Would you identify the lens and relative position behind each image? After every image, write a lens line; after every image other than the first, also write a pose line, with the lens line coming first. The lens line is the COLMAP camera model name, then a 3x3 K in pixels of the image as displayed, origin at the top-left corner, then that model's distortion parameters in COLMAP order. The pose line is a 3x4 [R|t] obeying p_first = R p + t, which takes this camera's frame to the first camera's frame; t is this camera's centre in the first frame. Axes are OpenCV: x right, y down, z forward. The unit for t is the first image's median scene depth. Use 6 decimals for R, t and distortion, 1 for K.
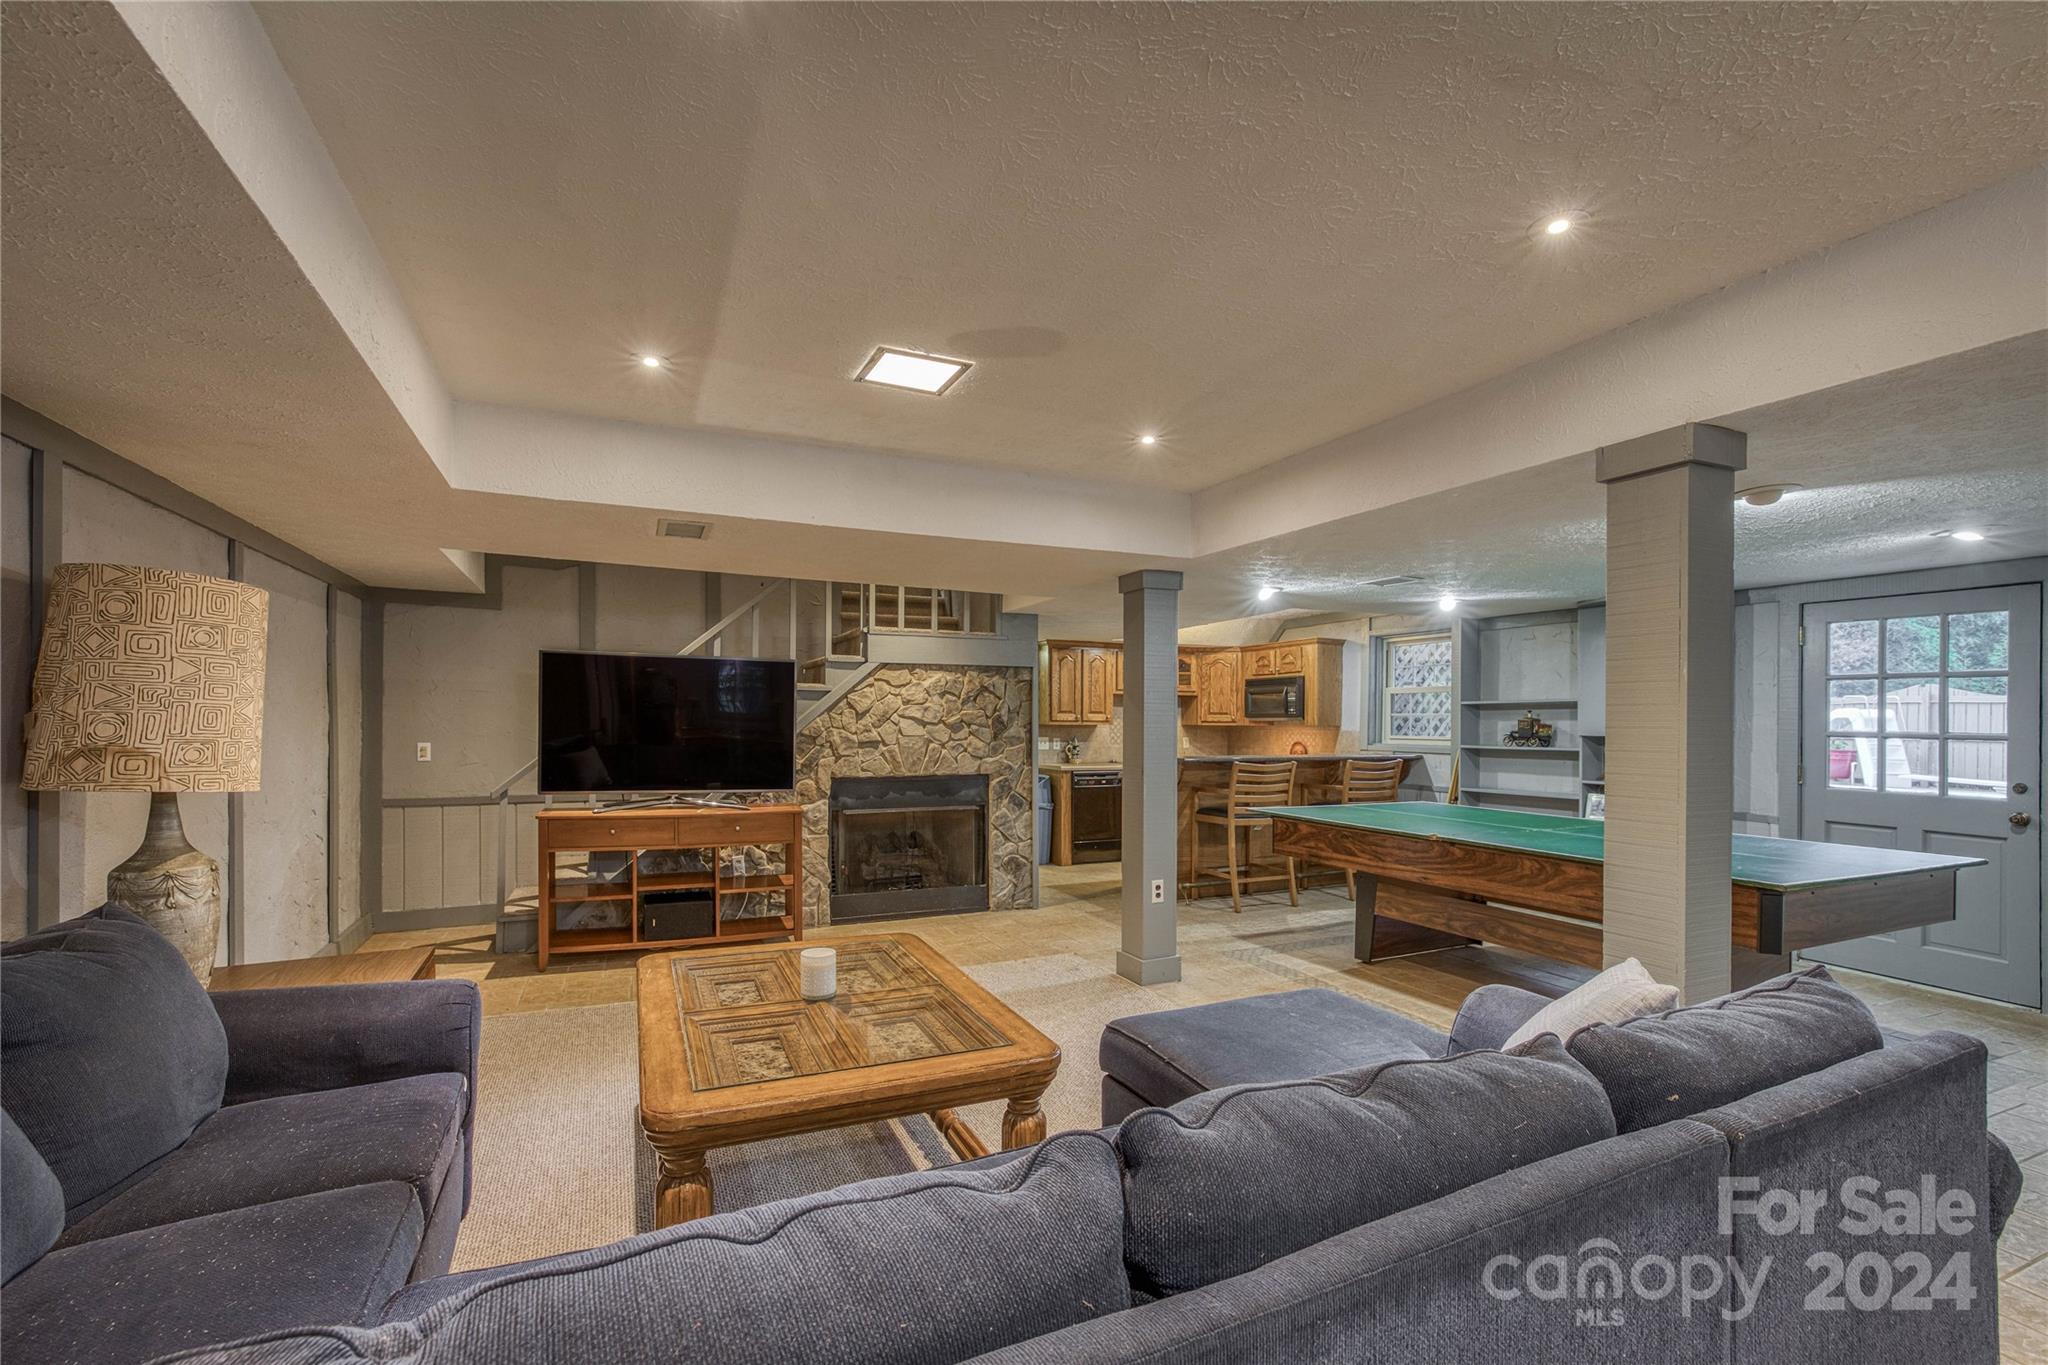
lens RADIAL K [[890.1, 0, 1027.0], [0, 890.1, 680.1], [0, 0, 1]] dist [-0.004408, 0.000347]
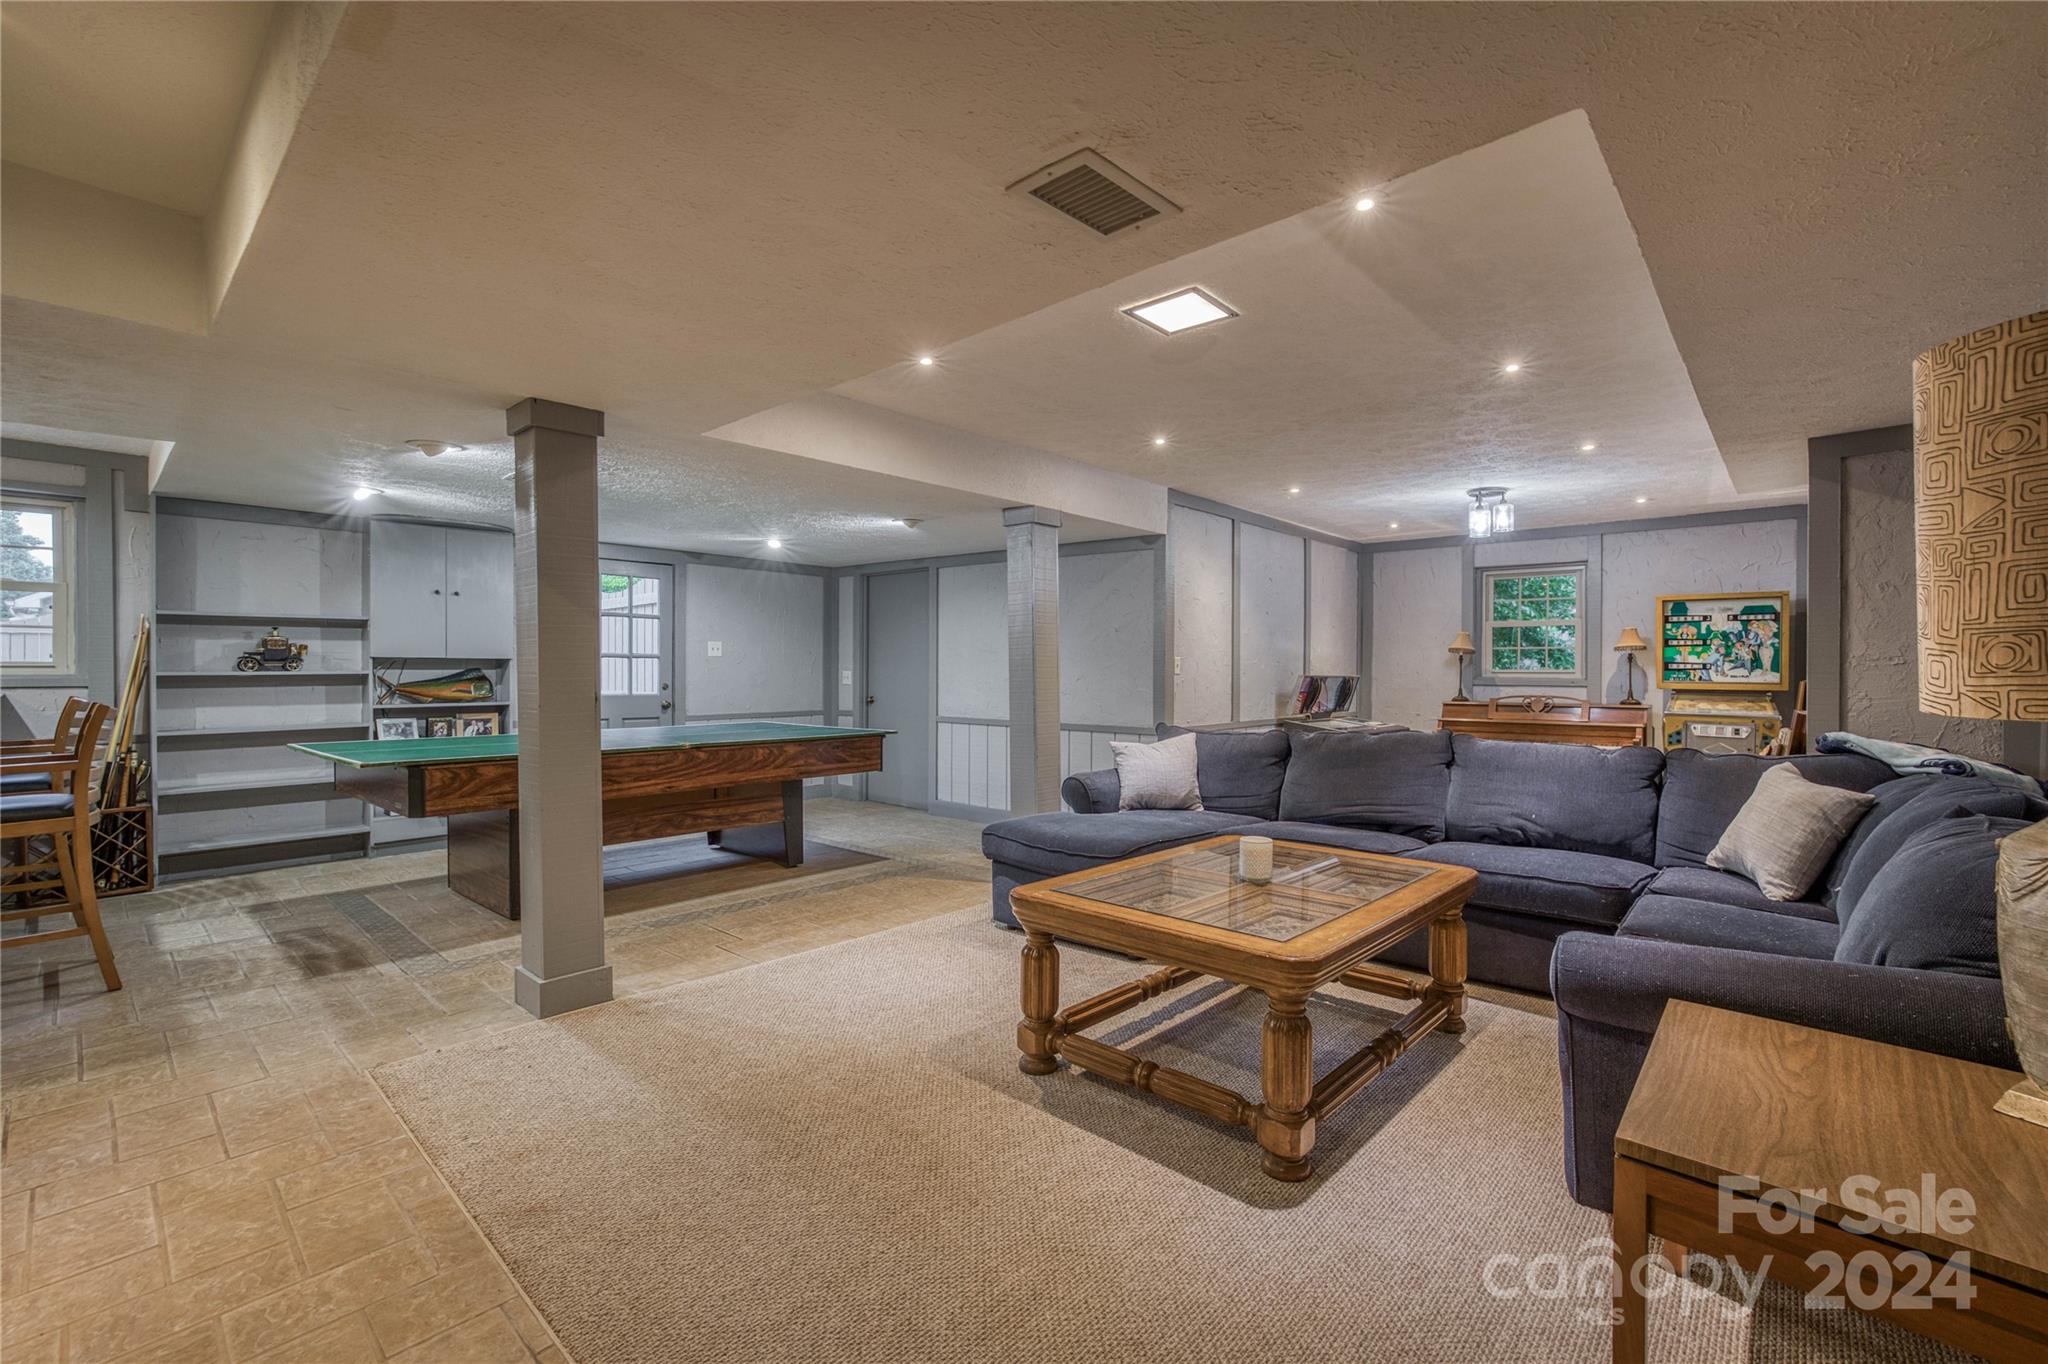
lens RADIAL K [[890.1, 0, 1027.0], [0, 890.1, 679.6], [0, 0, 1]] dist [-0.004408, 0.000347]
pose [[-0.374958, -0.018148, 0.926864, -0.464878], [-0.042595, 0.999090, 0.002330, 0.053460], [-0.926063, -0.038606, -0.375390, 0.699254]]
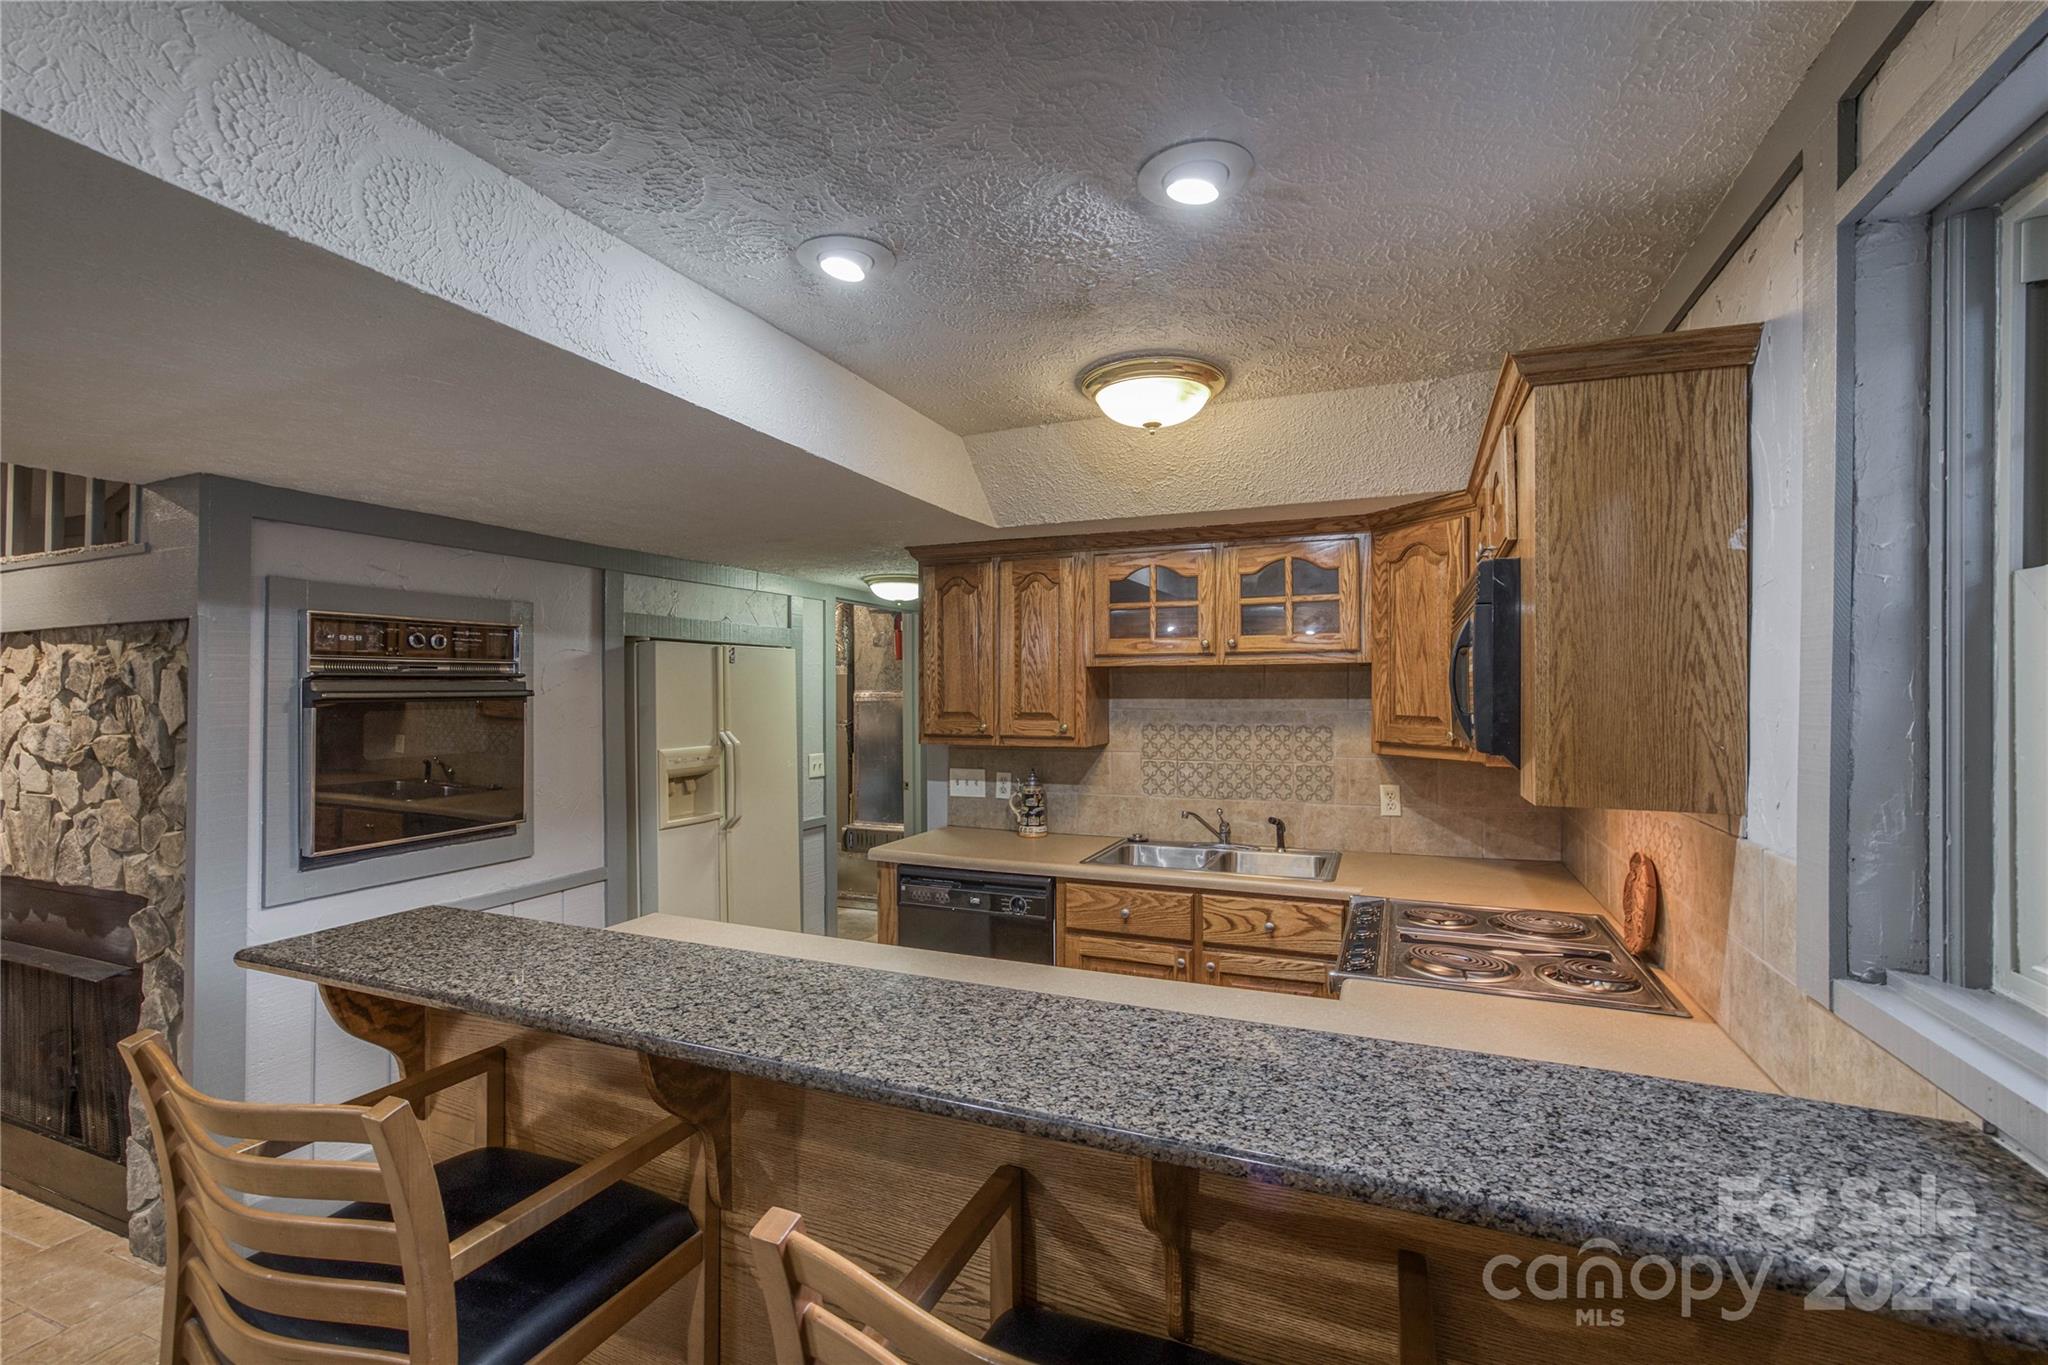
lens RADIAL K [[890.1, 0, 1027.0], [0, 890.1, 680.1], [0, 0, 1]] dist [-0.004408, 0.000347]
pose [[0.679887, -0.018825, -0.733075, 0.524909], [0.041946, 0.999032, 0.013249, 0.021291], [0.732116, -0.039758, 0.680019, 1.040880]]
